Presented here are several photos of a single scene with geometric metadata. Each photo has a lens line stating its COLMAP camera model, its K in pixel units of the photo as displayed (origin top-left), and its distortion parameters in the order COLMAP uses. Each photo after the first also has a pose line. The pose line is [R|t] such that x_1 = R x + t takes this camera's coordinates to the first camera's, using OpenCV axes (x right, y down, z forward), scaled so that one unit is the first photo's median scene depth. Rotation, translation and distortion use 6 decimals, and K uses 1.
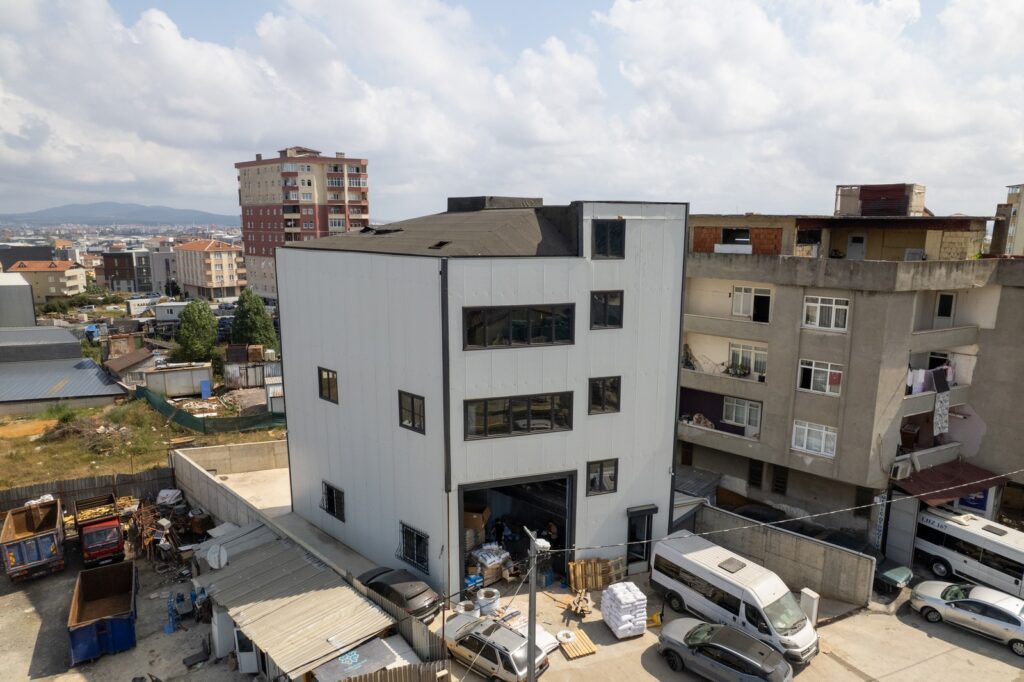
lens RADIAL K [[652.9, 0, 501.2], [0, 652.9, 345.6], [0, 0, 1]] dist [-0.056803, 0.038898]
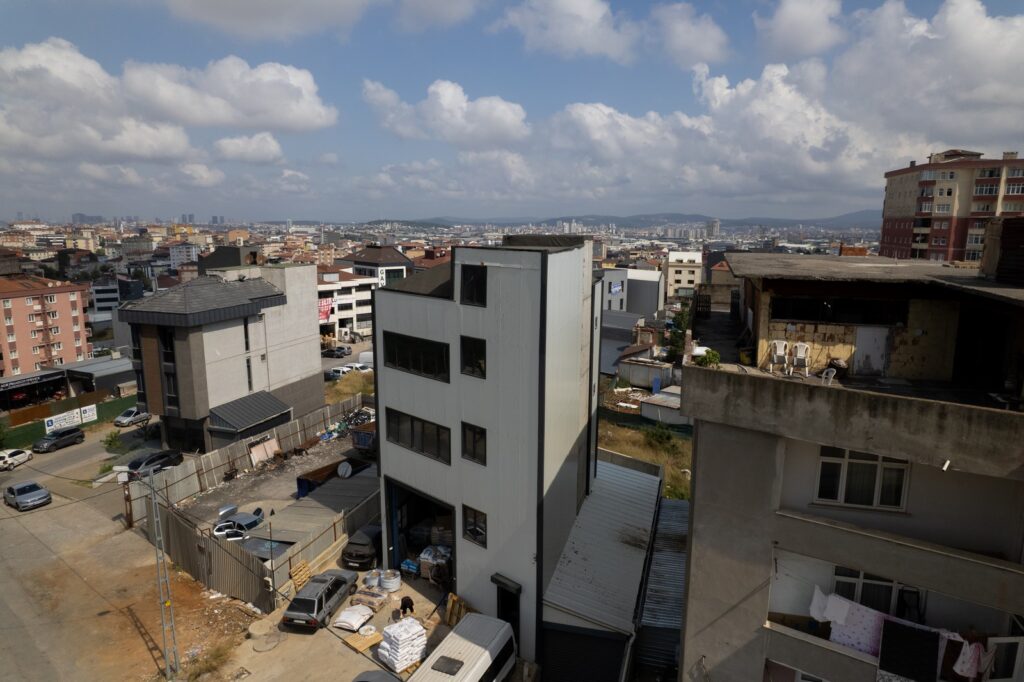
lens RADIAL K [[652.9, 0, 505.2], [0, 652.9, 352.5], [0, 0, 1]] dist [-0.056803, 0.038898]
pose [[0.461616, 0.175698, -0.869506, 0.909878], [-0.172576, 0.979248, 0.106254, -0.152706], [0.870131, 0.101008, 0.482358, 0.506708]]
